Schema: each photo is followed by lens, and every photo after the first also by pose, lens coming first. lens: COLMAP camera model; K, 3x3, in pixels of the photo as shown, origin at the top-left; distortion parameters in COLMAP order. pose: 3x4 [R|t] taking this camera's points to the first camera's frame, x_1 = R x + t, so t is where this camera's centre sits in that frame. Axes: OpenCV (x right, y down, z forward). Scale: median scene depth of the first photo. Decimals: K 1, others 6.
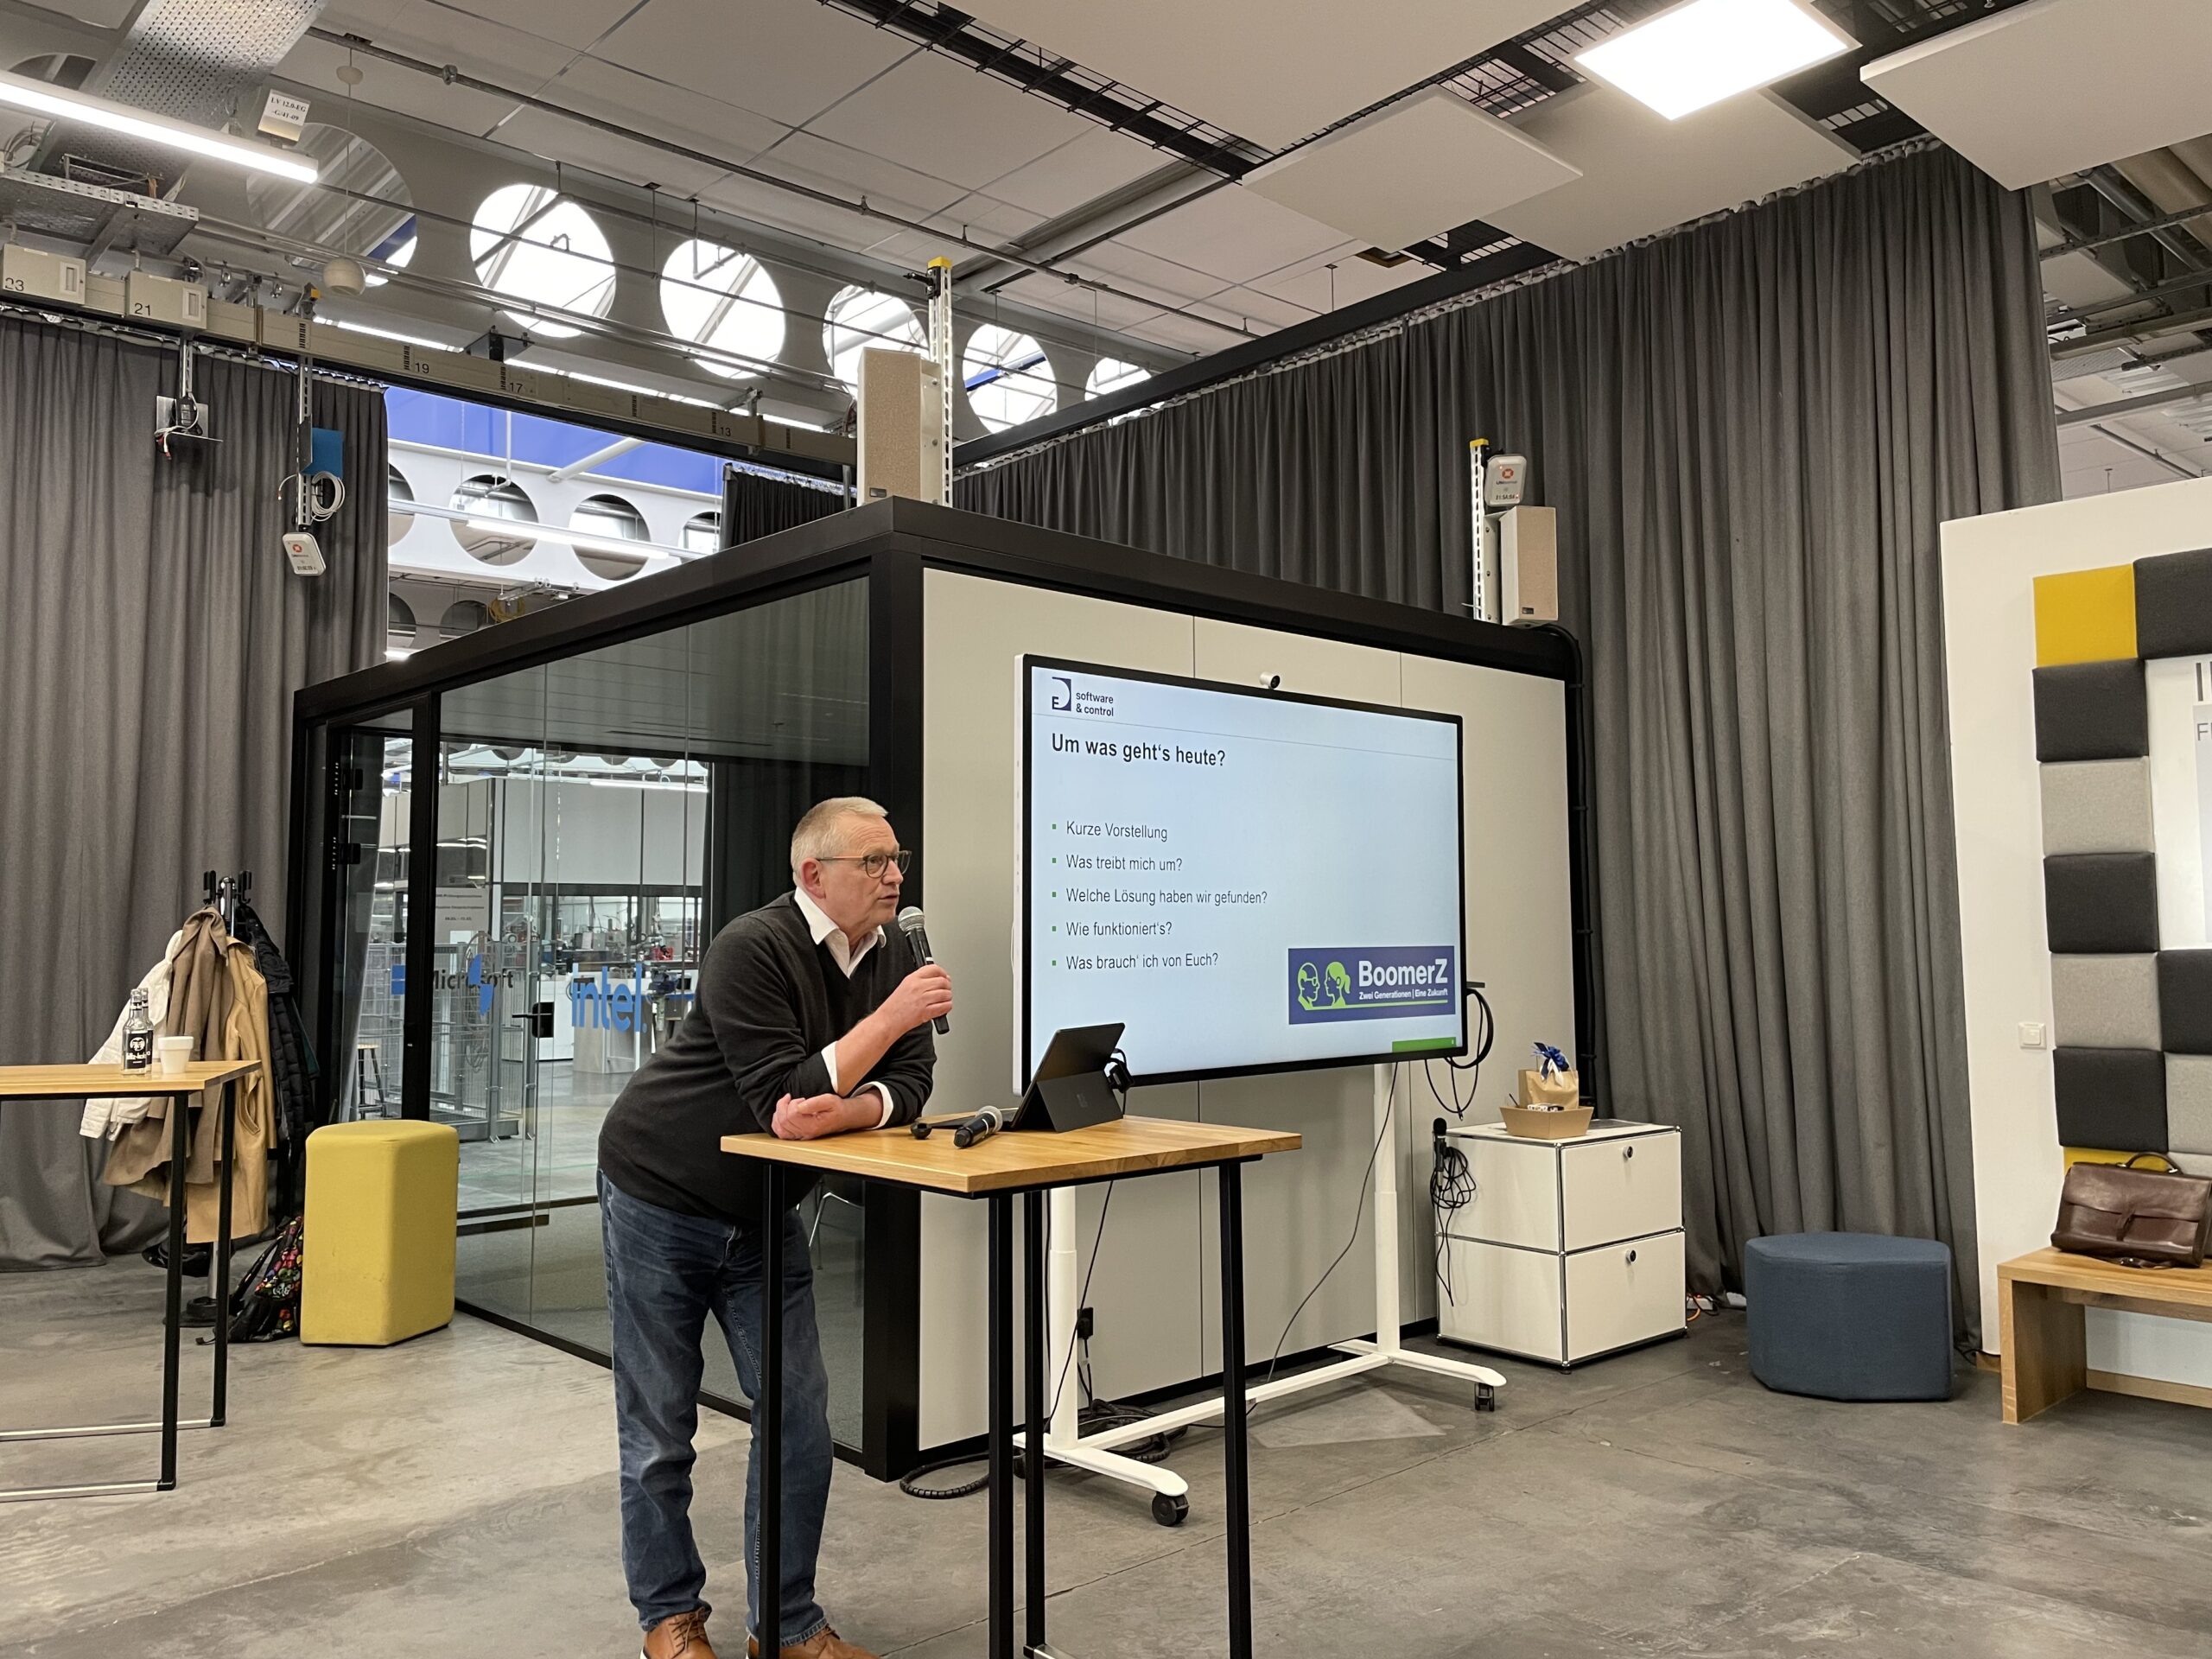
lens RADIAL K [[1691.8, 0, 1105.7], [0, 1691.8, 825.9], [0, 0, 1]] dist [-0.000421, 0.000478]
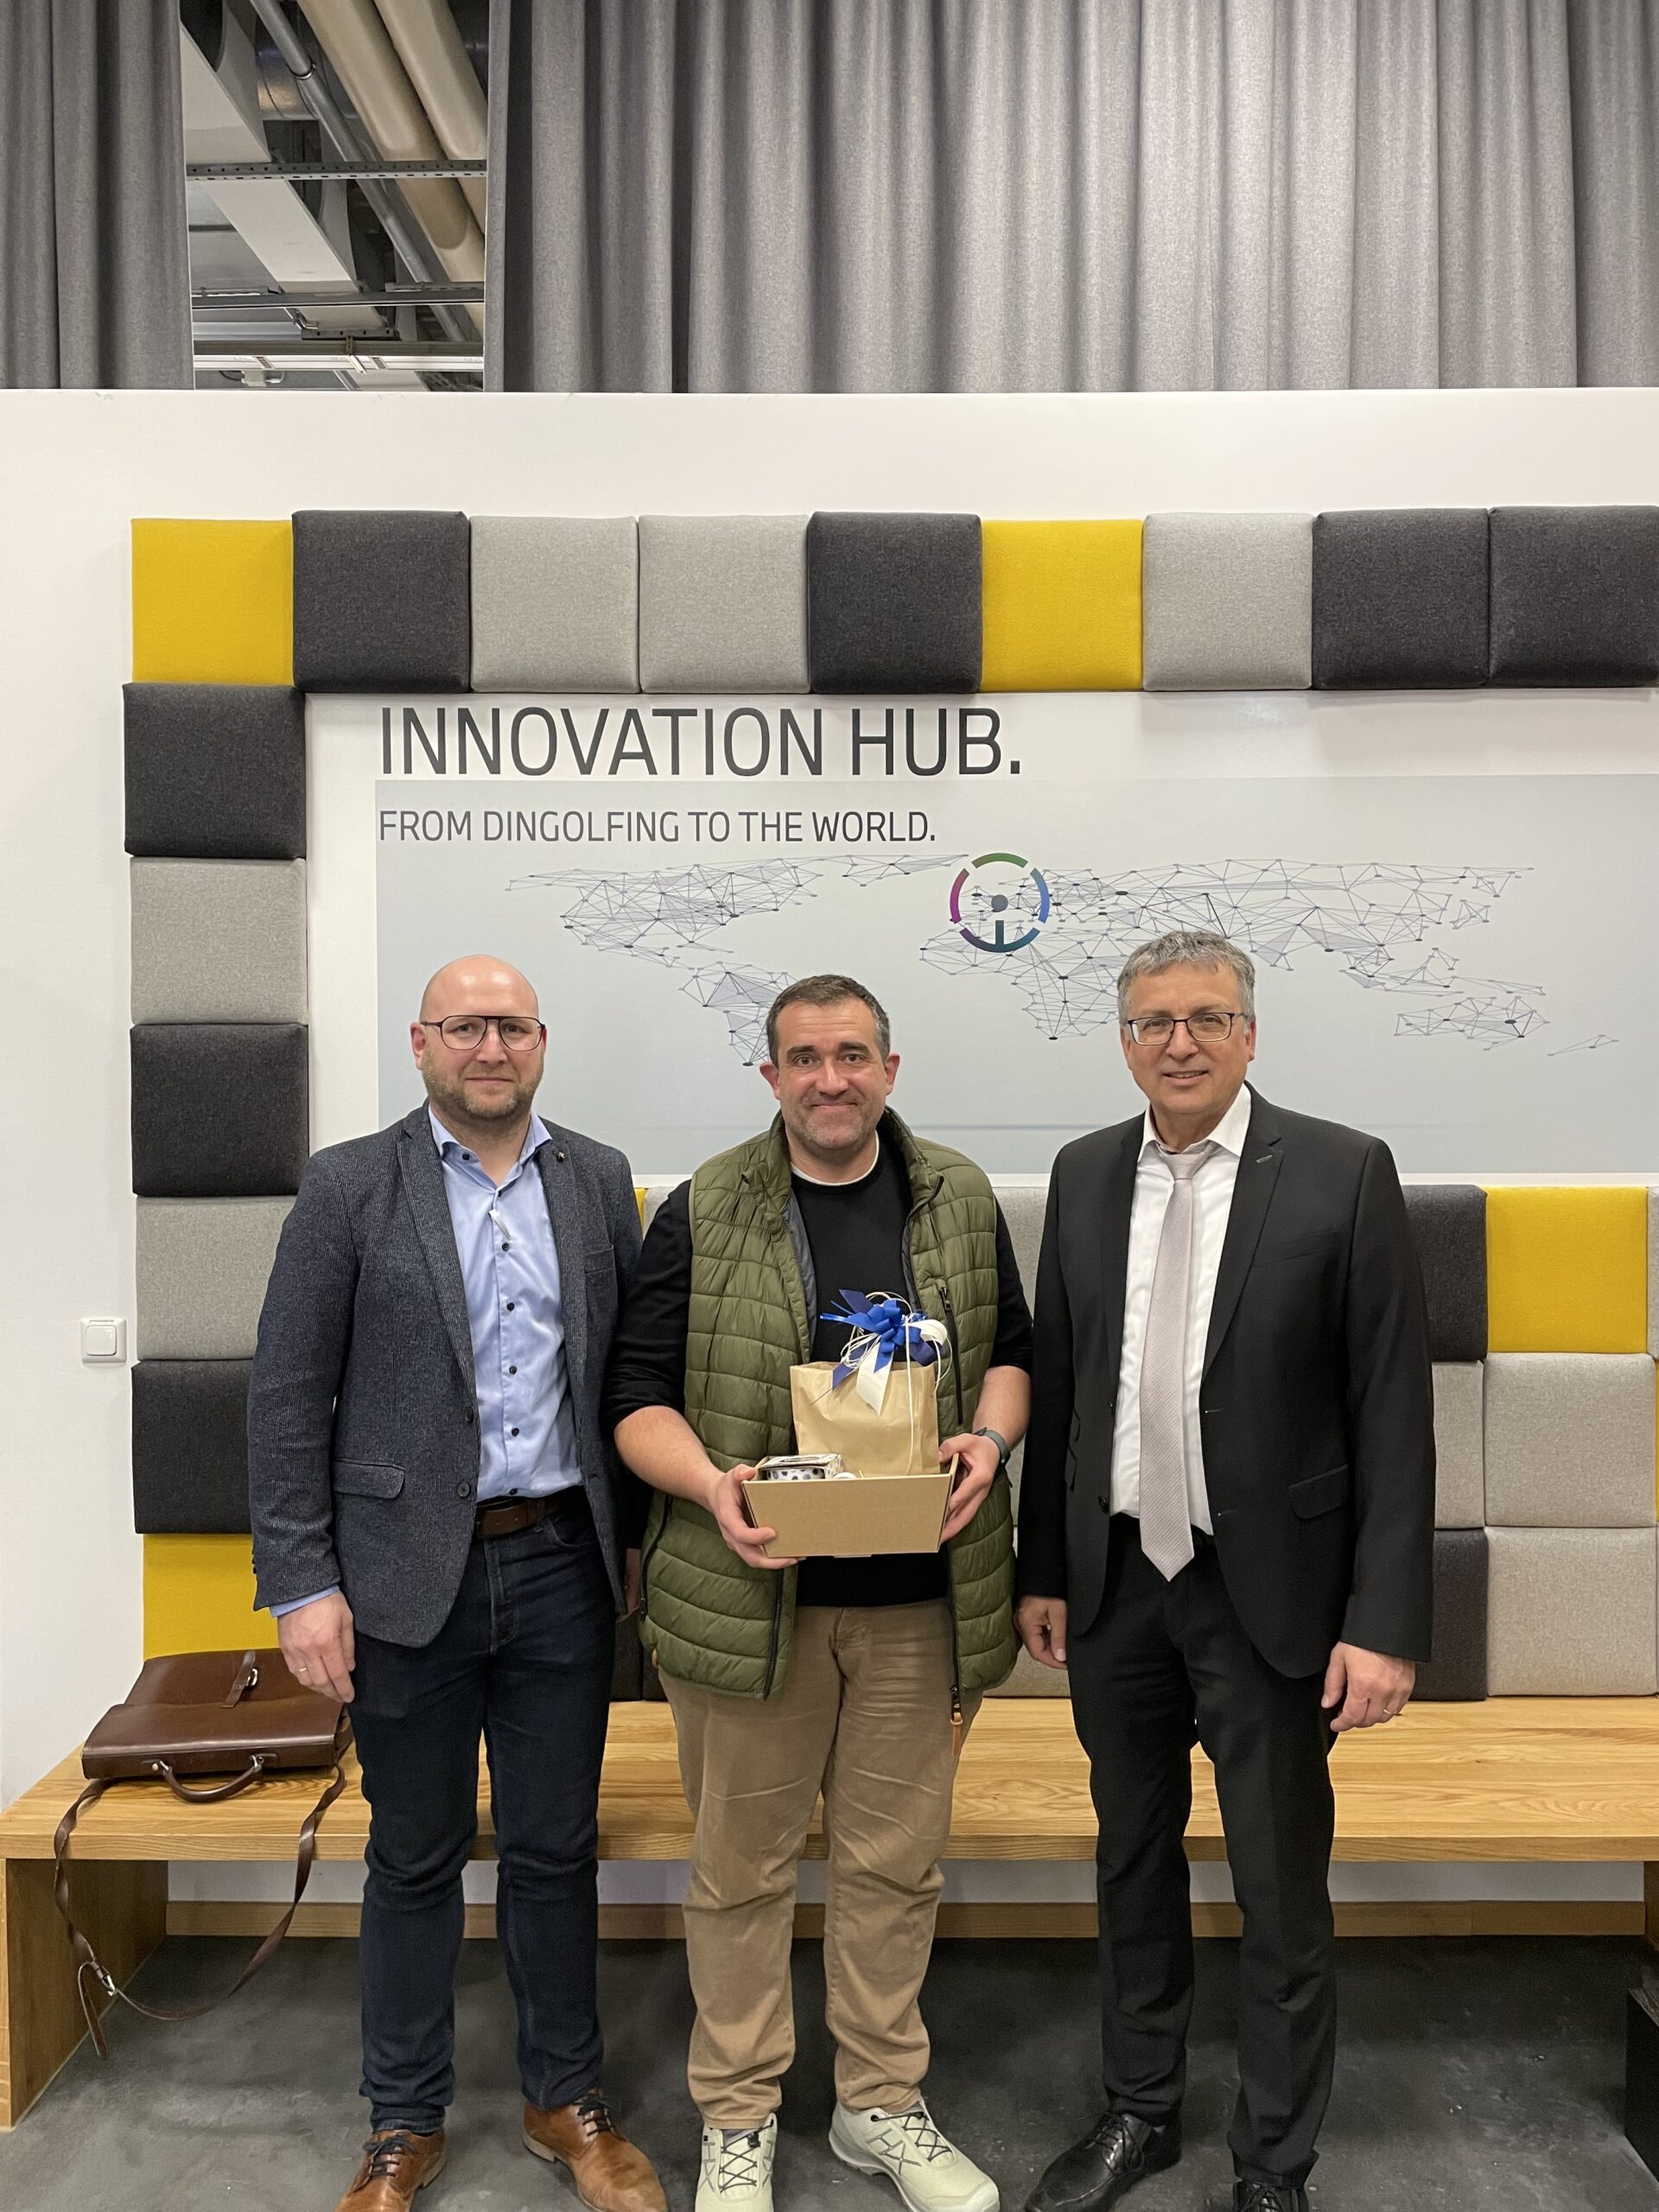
lens RADIAL K [[1691.8, 0, 834.1], [0, 1691.8, 1103.6], [0, 0, 1]] dist [-0.000421, 0.000478]
pose [[0.685821, -0.003208, 0.727763, 0.306353], [-0.057985, 0.996570, 0.059036, -0.002455], [-0.725457, -0.082688, 0.683283, 0.445635]]
